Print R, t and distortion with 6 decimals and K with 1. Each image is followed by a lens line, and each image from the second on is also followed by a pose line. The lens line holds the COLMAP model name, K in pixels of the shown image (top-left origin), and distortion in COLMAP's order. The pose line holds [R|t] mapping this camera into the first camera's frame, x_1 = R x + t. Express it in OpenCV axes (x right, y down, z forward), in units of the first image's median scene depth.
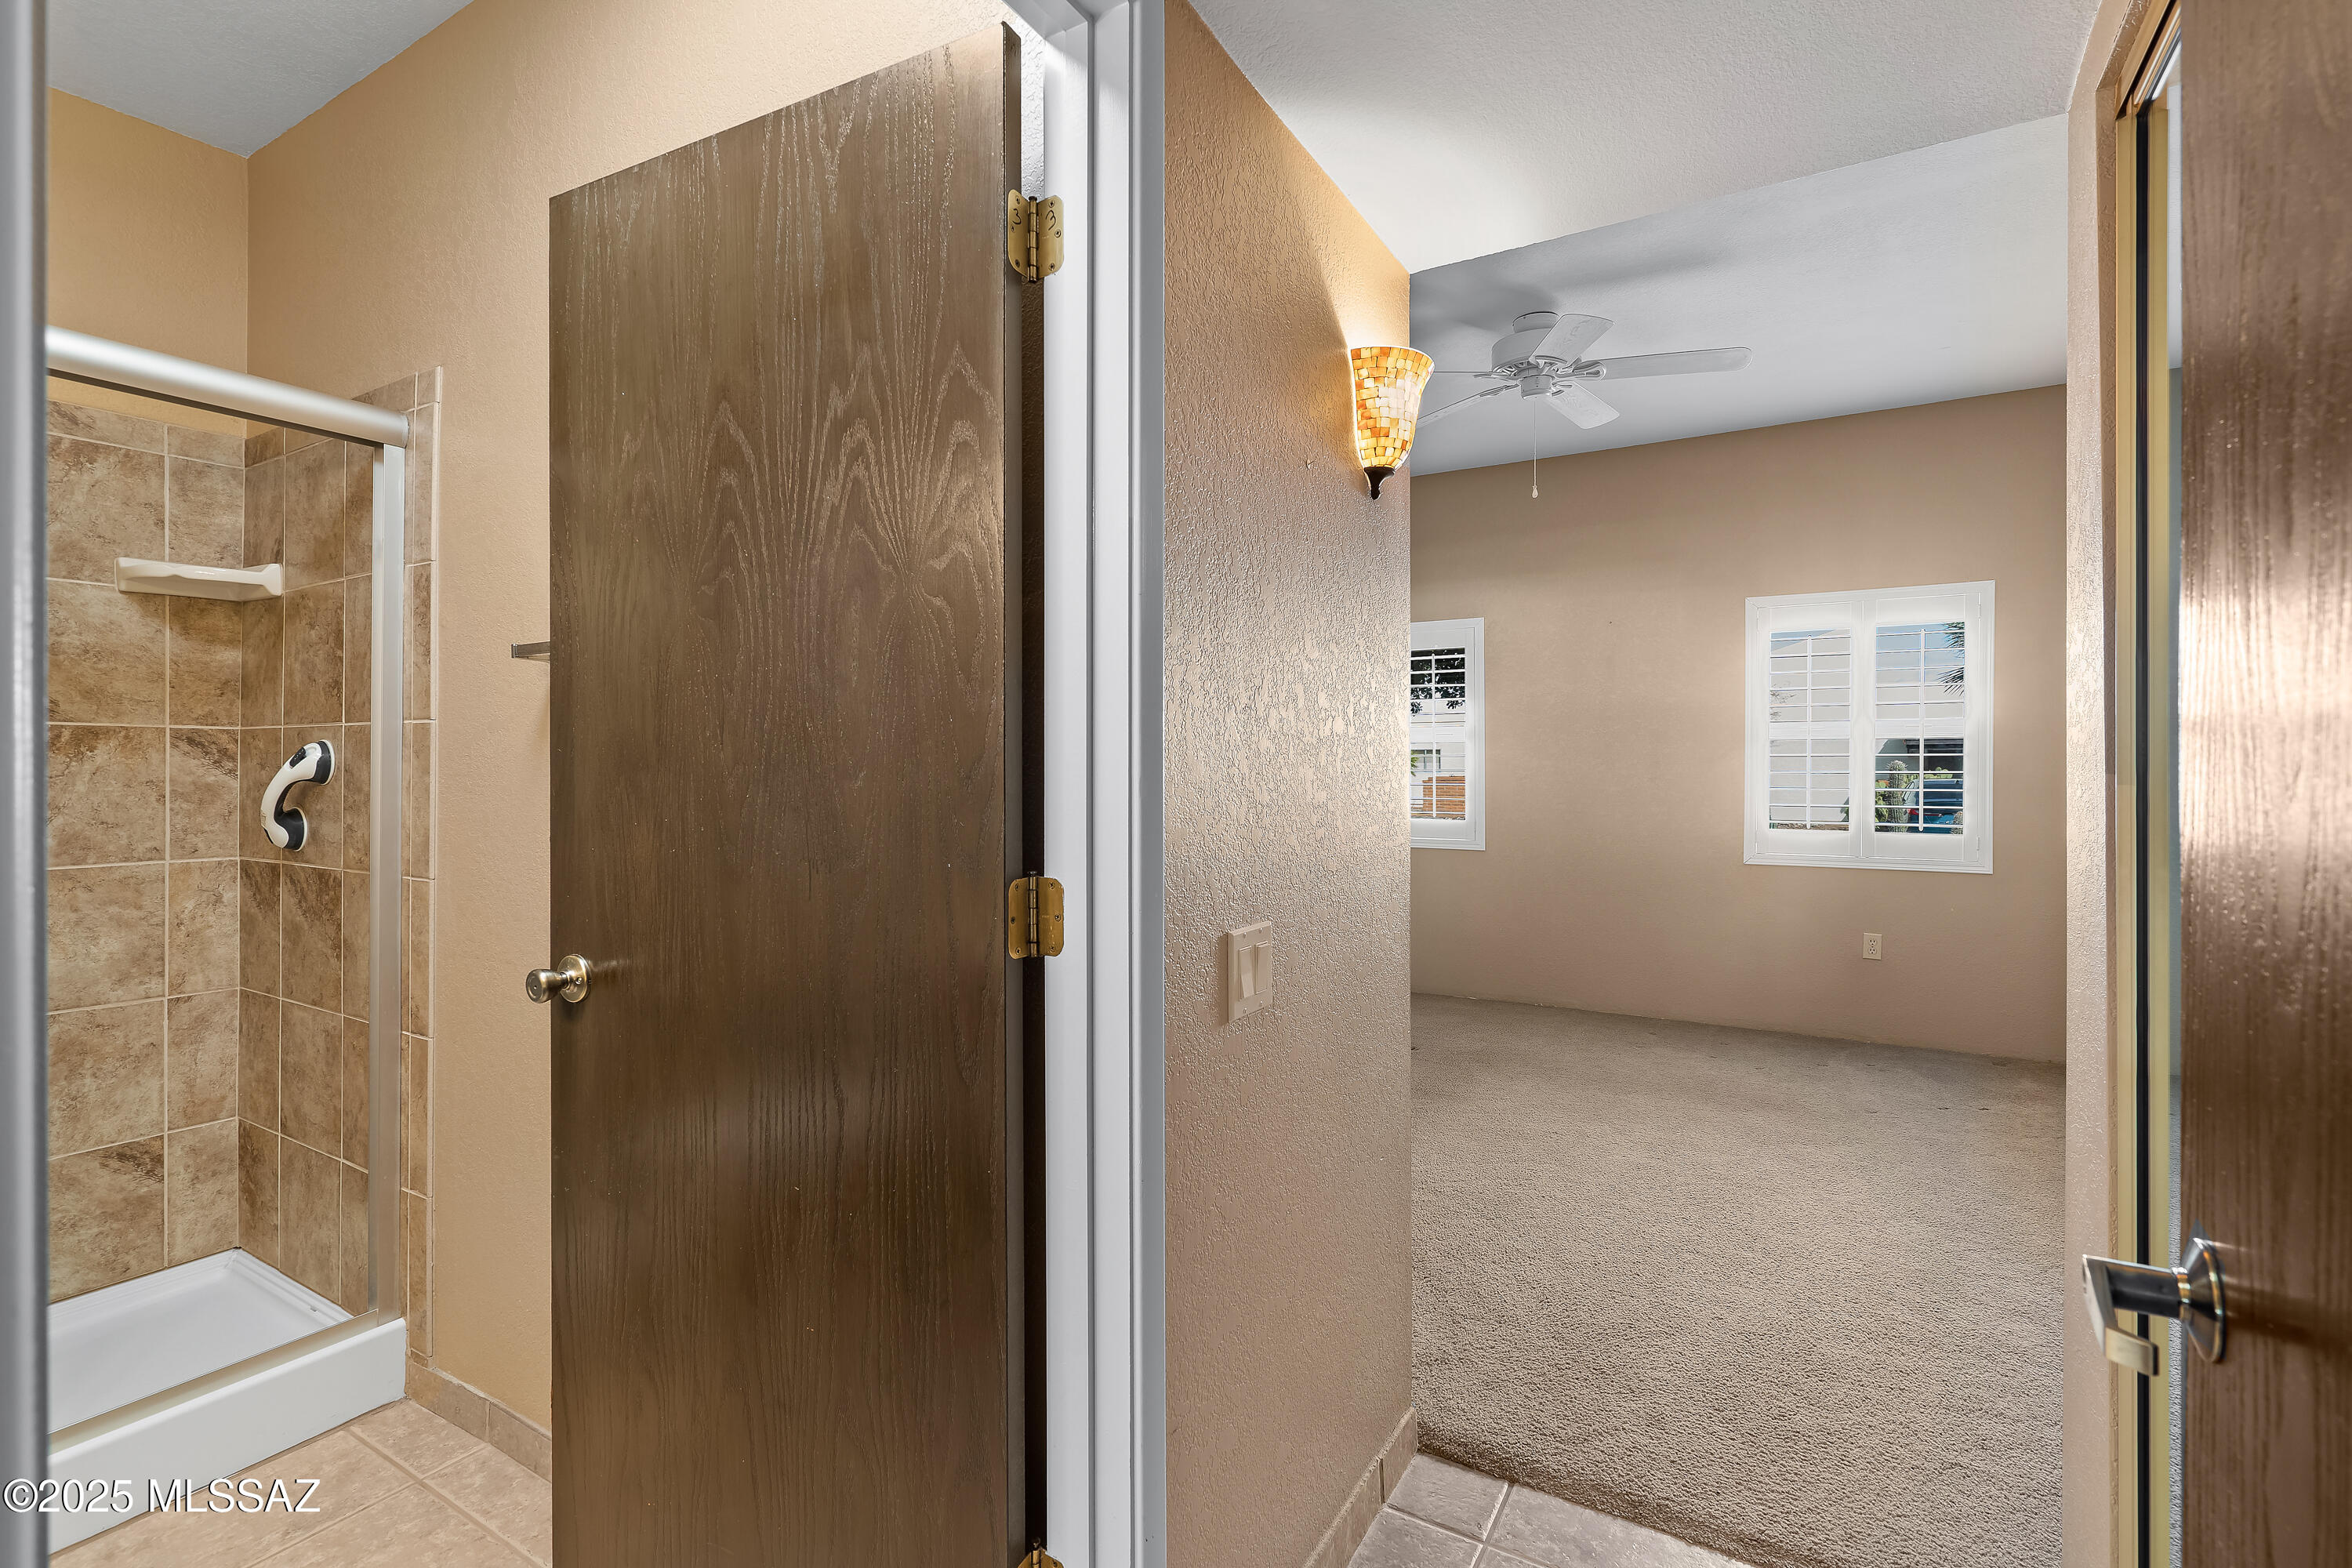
lens RADIAL K [[1086.7, 0, 1173.4], [0, 1086.7, 774.7], [0, 0, 1]] dist [-0.005794, 0.002261]
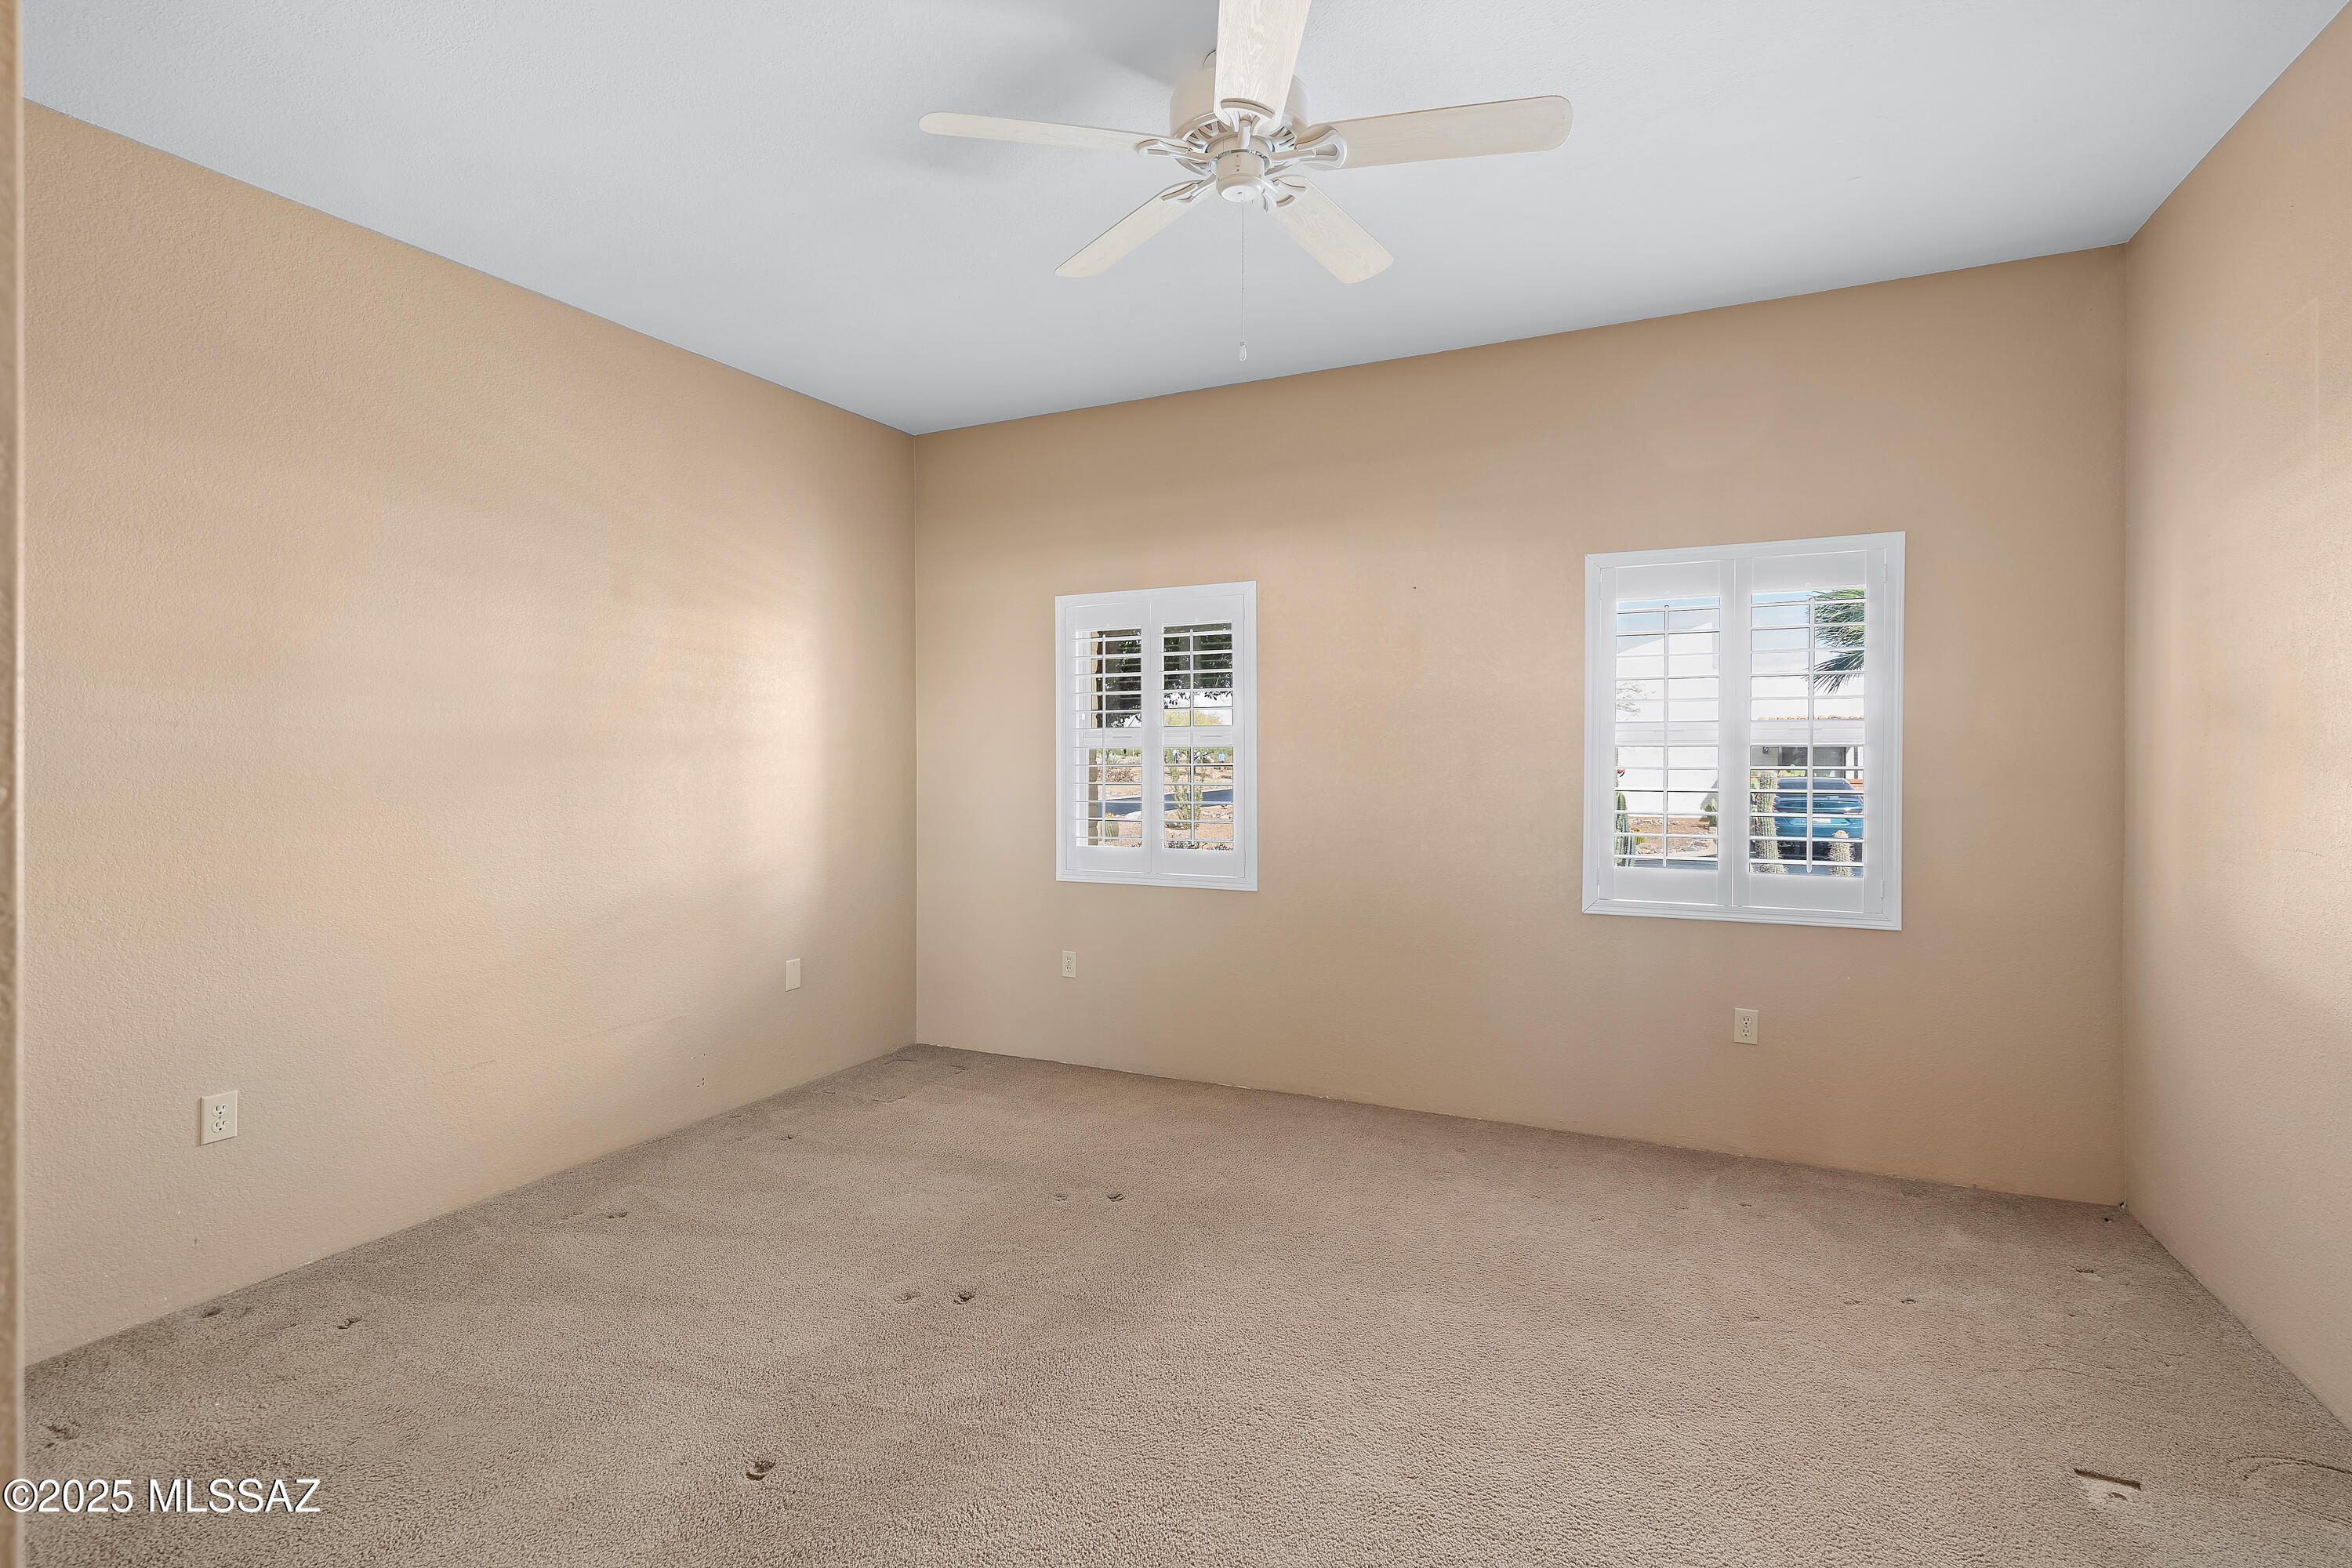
lens RADIAL K [[1086.7, 0, 1176.7], [0, 1086.7, 778.4], [0, 0, 1]] dist [-0.005794, 0.002261]
pose [[0.994686, -0.003062, 0.102908, 0.172403], [0.002010, 0.999945, 0.010321, -0.018283], [-0.102934, -0.010060, 0.994637, 0.288574]]
